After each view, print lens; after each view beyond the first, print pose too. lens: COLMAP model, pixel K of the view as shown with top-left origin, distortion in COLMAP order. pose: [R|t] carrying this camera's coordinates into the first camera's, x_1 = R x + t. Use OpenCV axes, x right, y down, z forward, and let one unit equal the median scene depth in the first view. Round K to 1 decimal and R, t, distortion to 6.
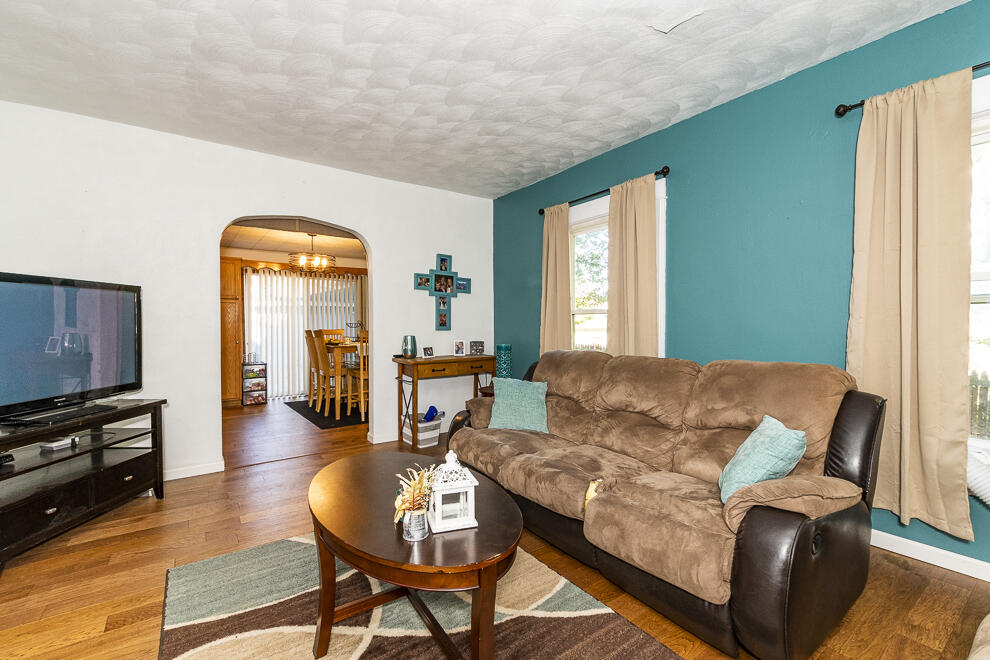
lens RADIAL K [[440.7, 0, 467.5], [0, 440.7, 334.9], [0, 0, 1]] dist [0.000527, -0.000644]
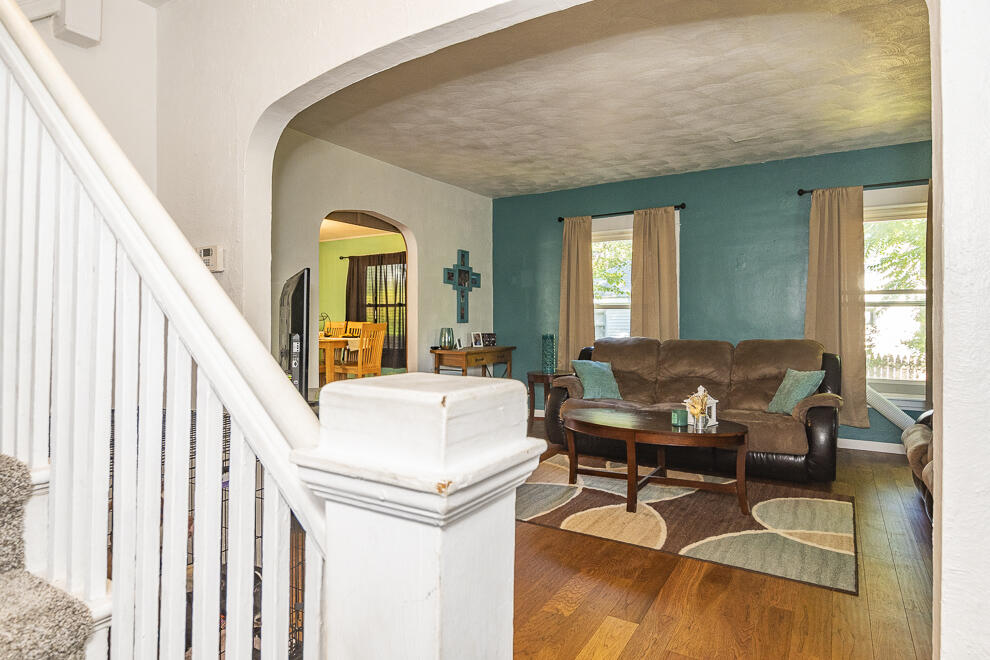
lens RADIAL K [[552.3, 0, 493.6], [0, 552.3, 319.2], [0, 0, 1]] dist [-0.001482, -0.001587]
pose [[0.922033, -0.001582, 0.387107, -0.531965], [0.009089, 0.999804, -0.017561, 0.004838], [-0.387004, 0.019710, 0.921867, -0.248009]]
